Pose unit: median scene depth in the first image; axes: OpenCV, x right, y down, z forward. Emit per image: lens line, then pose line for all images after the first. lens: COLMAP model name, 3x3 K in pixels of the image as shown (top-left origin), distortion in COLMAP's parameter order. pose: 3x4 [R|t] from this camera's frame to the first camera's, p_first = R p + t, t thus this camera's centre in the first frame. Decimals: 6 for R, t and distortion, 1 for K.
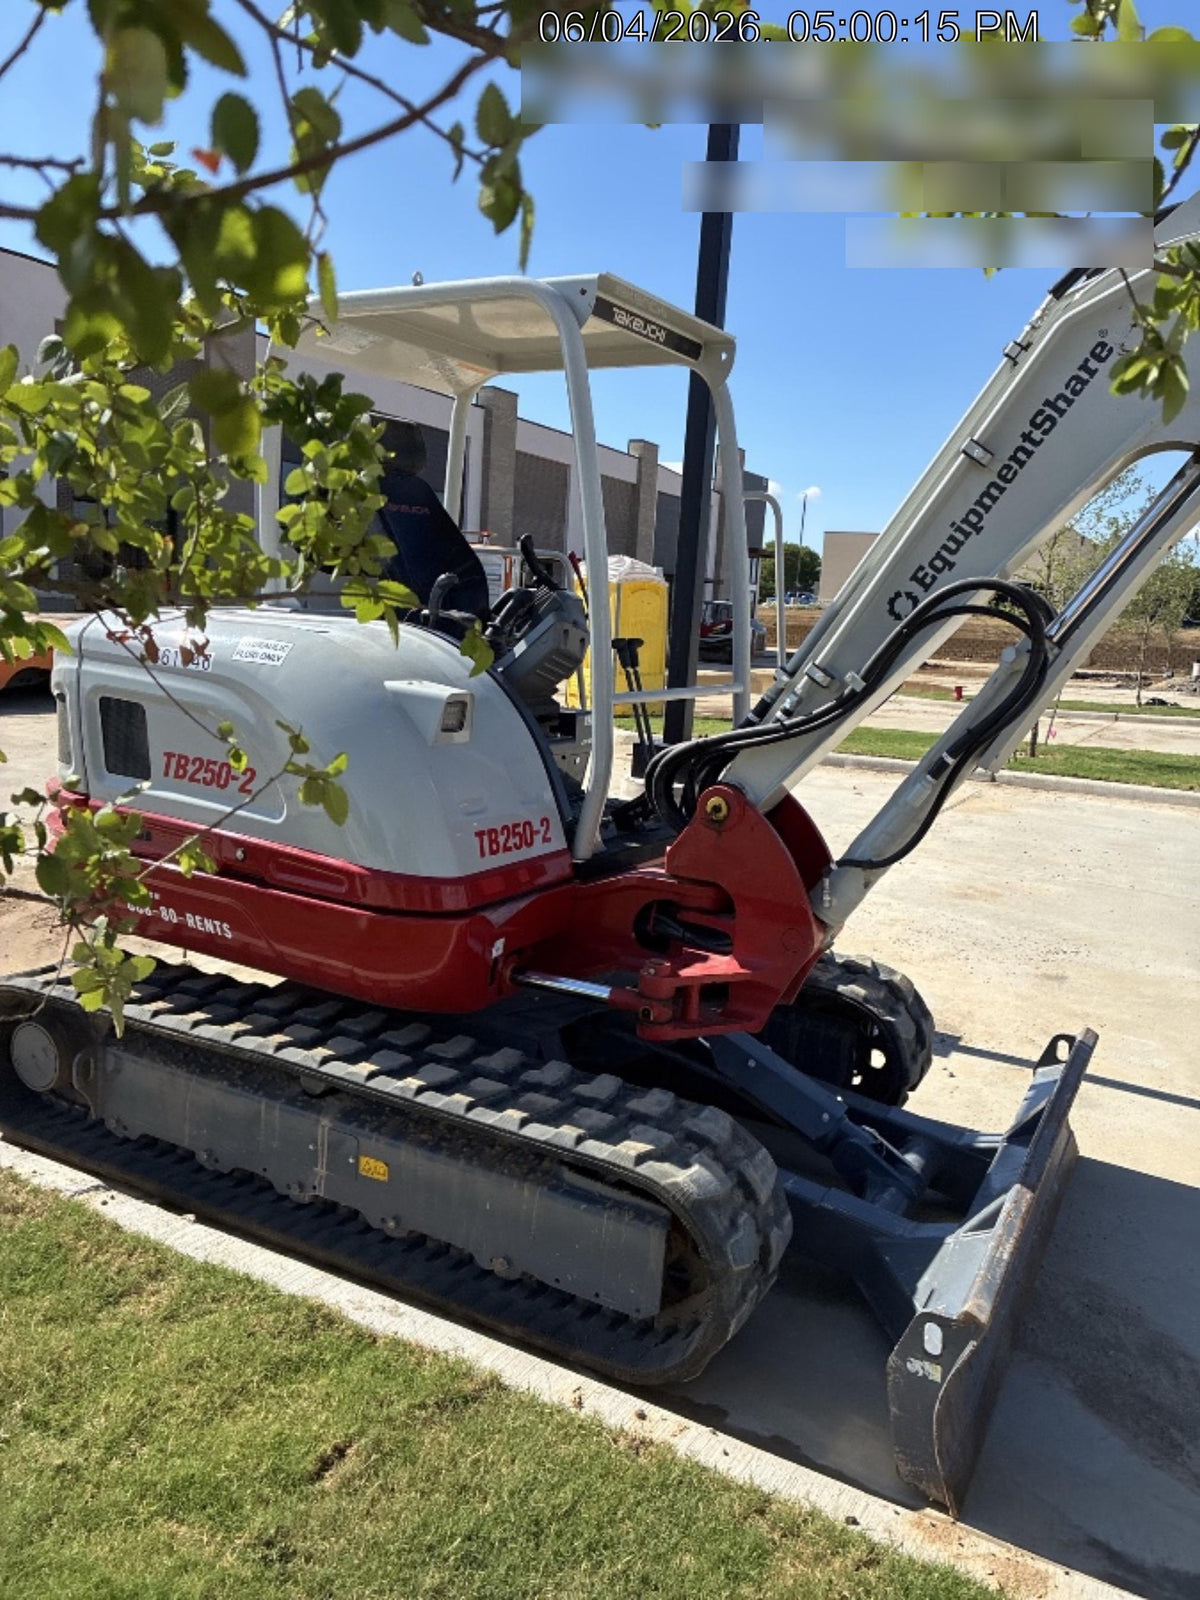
lens RADIAL K [[1221.4, 0, 632.3], [0, 1221.4, 764.2], [0, 0, 1]] dist [0.005339, -0.000060]
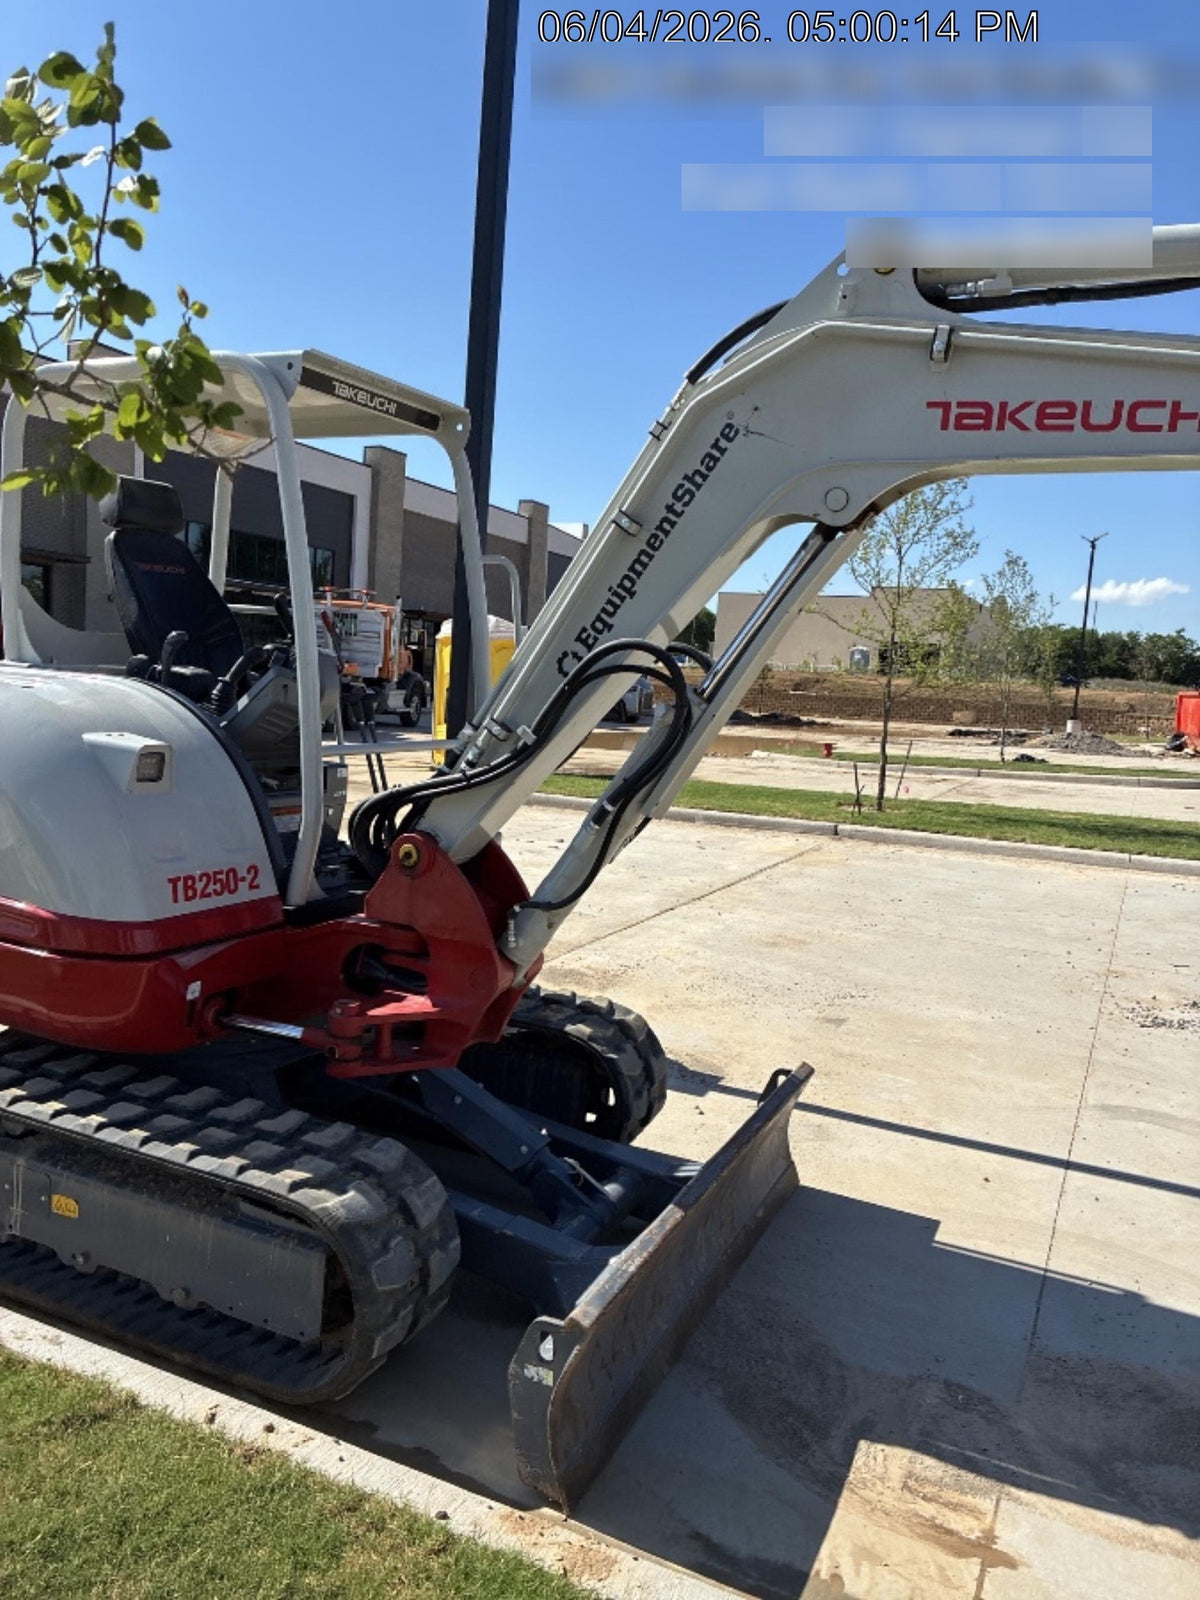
lens RADIAL K [[1217.7, 0, 597.5], [0, 1217.7, 790.2], [0, 0, 1]] dist [0.015868, -0.012251]
pose [[0.998442, -0.003815, 0.055669, 0.172472], [0.005261, 0.999652, -0.025848, 0.008430], [-0.055551, 0.026101, 0.998115, -0.060843]]
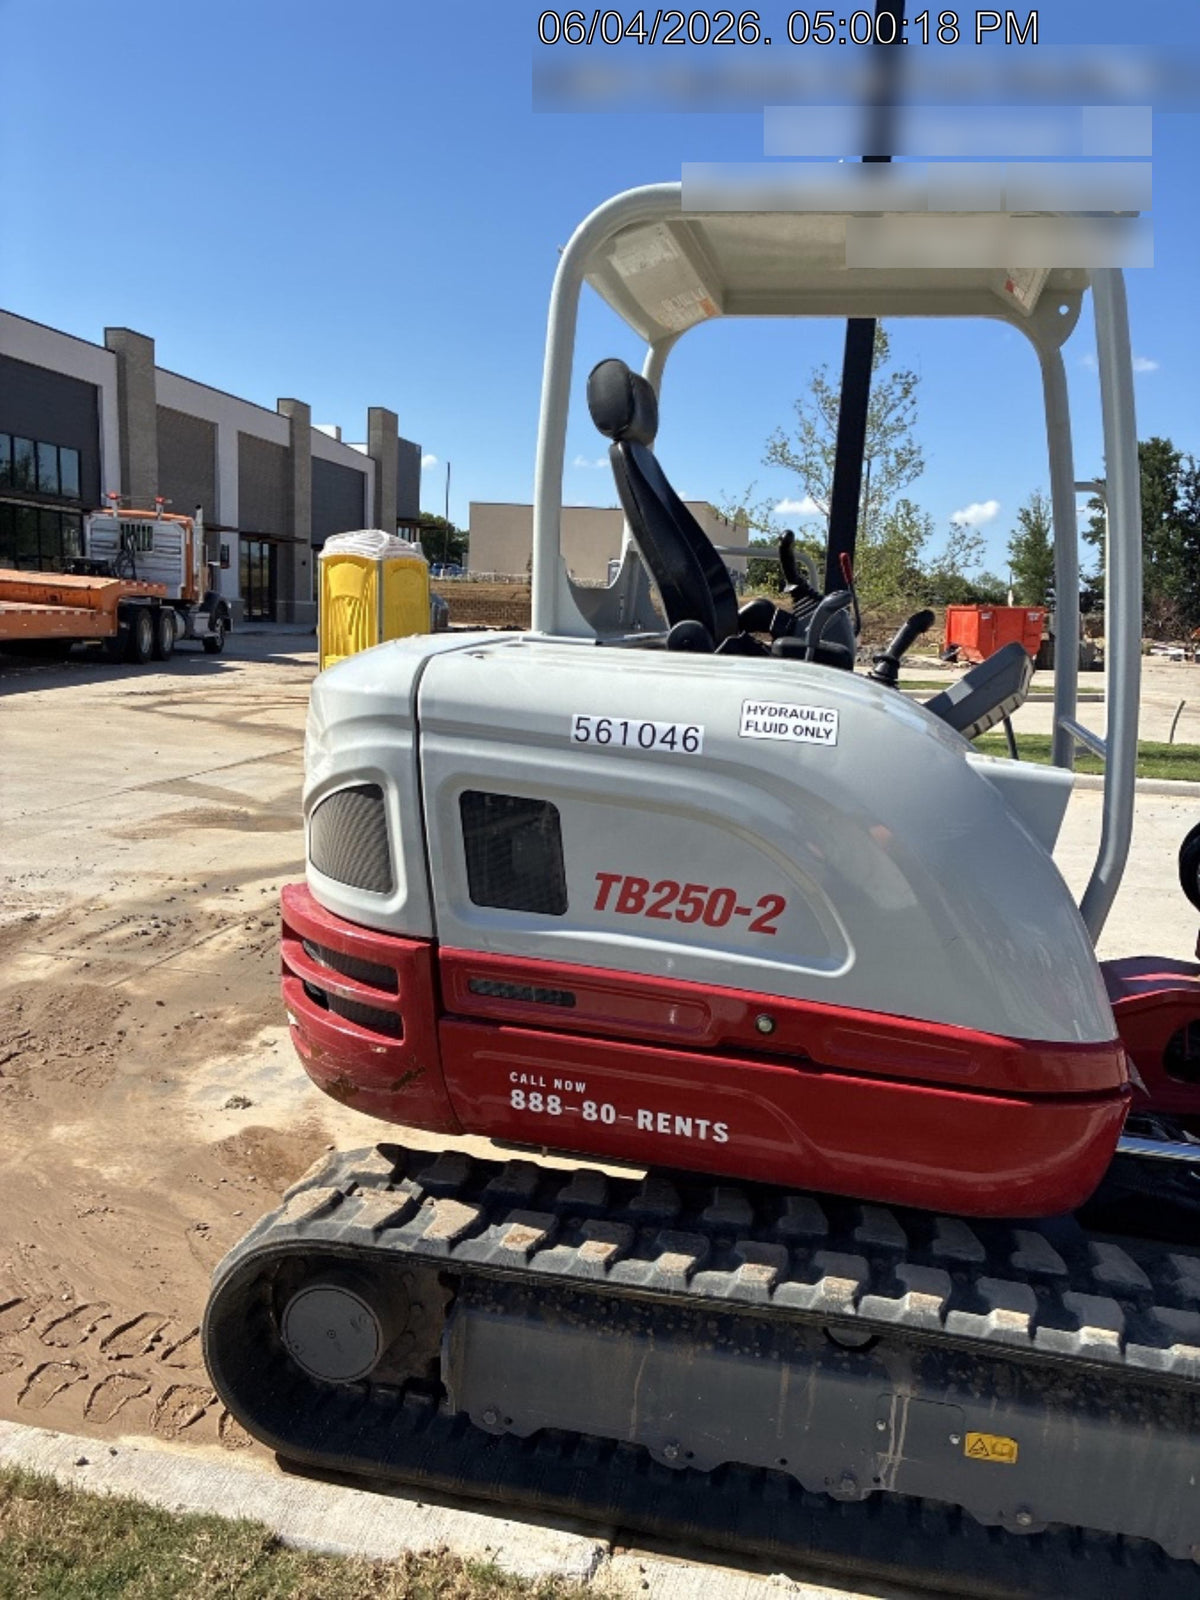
lens RADIAL K [[1245.2, 0, 638.9], [0, 1245.2, 813.1], [0, 0, 1]] dist [0.007470, -0.001409]
pose [[0.958056, -0.050518, 0.282094, -0.568210], [0.034457, 0.997505, 0.061612, -0.086209], [-0.284503, -0.049308, 0.957406, 0.362476]]
